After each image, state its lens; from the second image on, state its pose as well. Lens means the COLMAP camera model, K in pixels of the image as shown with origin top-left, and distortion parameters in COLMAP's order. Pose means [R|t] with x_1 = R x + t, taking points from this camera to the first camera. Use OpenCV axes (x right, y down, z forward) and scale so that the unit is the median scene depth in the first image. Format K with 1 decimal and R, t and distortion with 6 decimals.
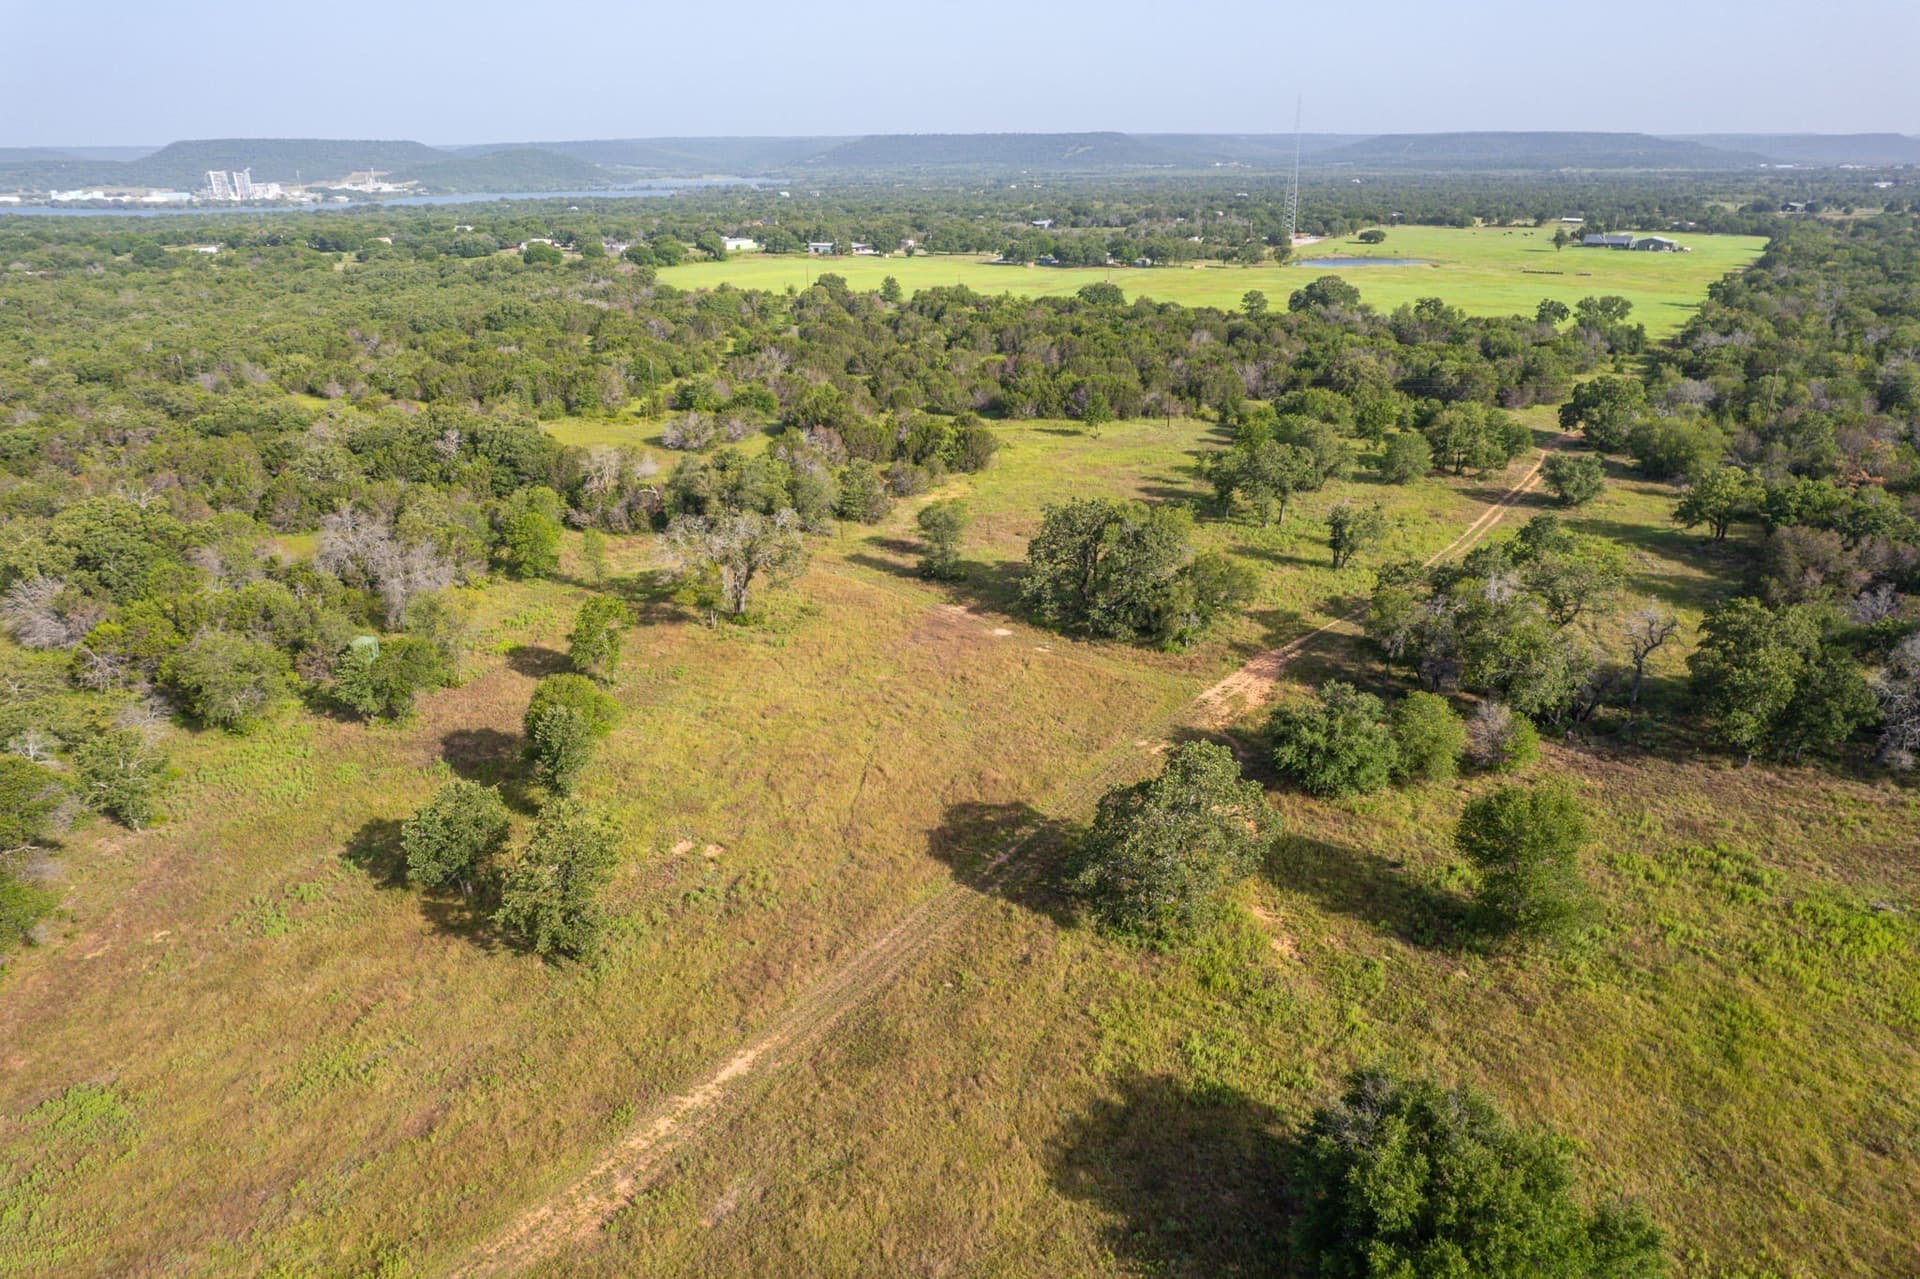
lens RADIAL K [[1227.4, 0, 965.8], [0, 1227.4, 634.0], [0, 0, 1]] dist [-0.080122, 0.075181]
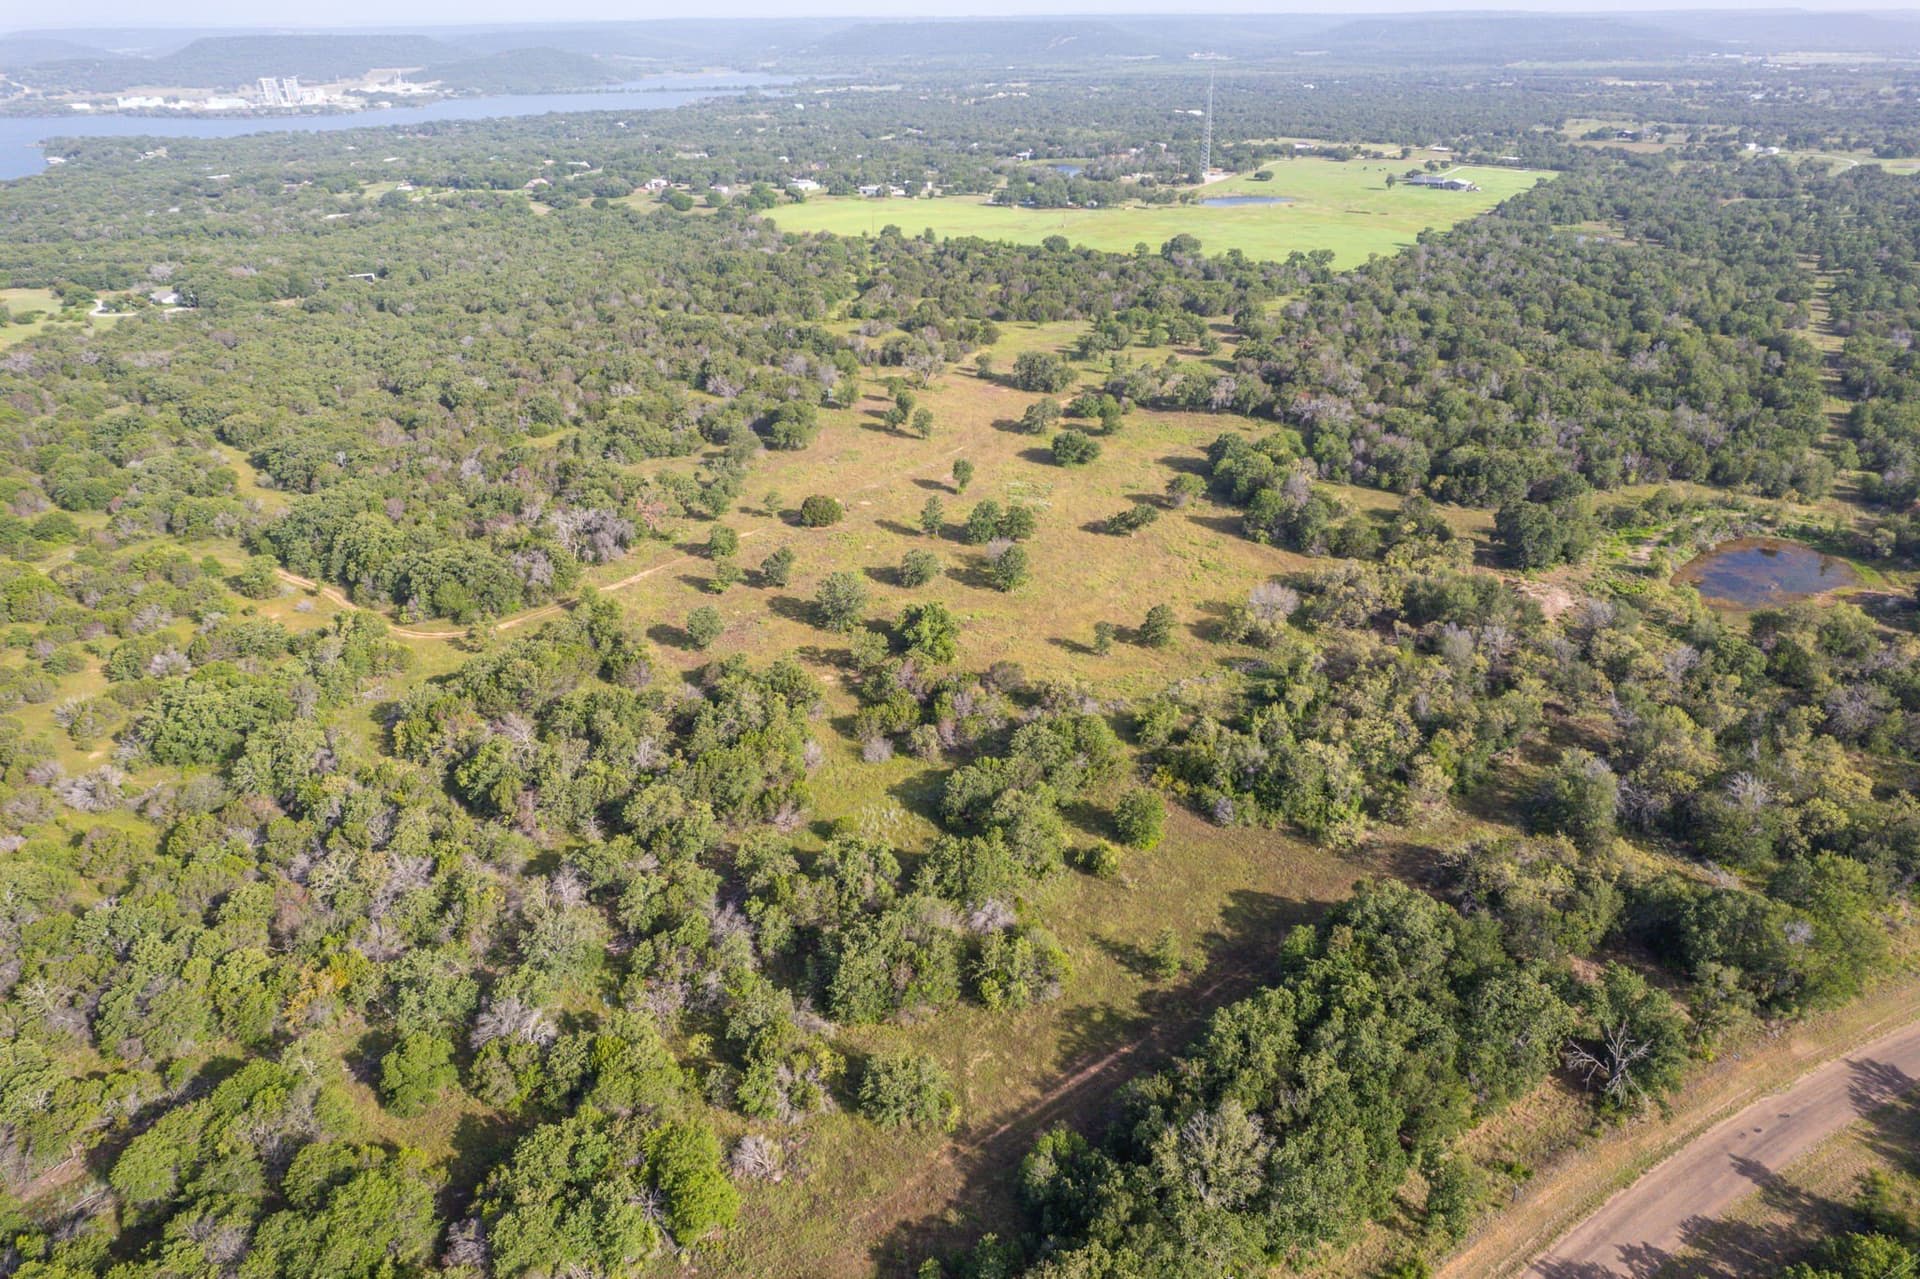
lens RADIAL K [[1231.7, 0, 968.0], [0, 1231.7, 630.9], [0, 0, 1]] dist [-0.080227, 0.074852]
pose [[0.999903, -0.008277, 0.011244, -0.044594], [0.007241, 0.995986, 0.089212, 0.136149], [-0.011937, -0.089122, 0.995949, -0.929221]]
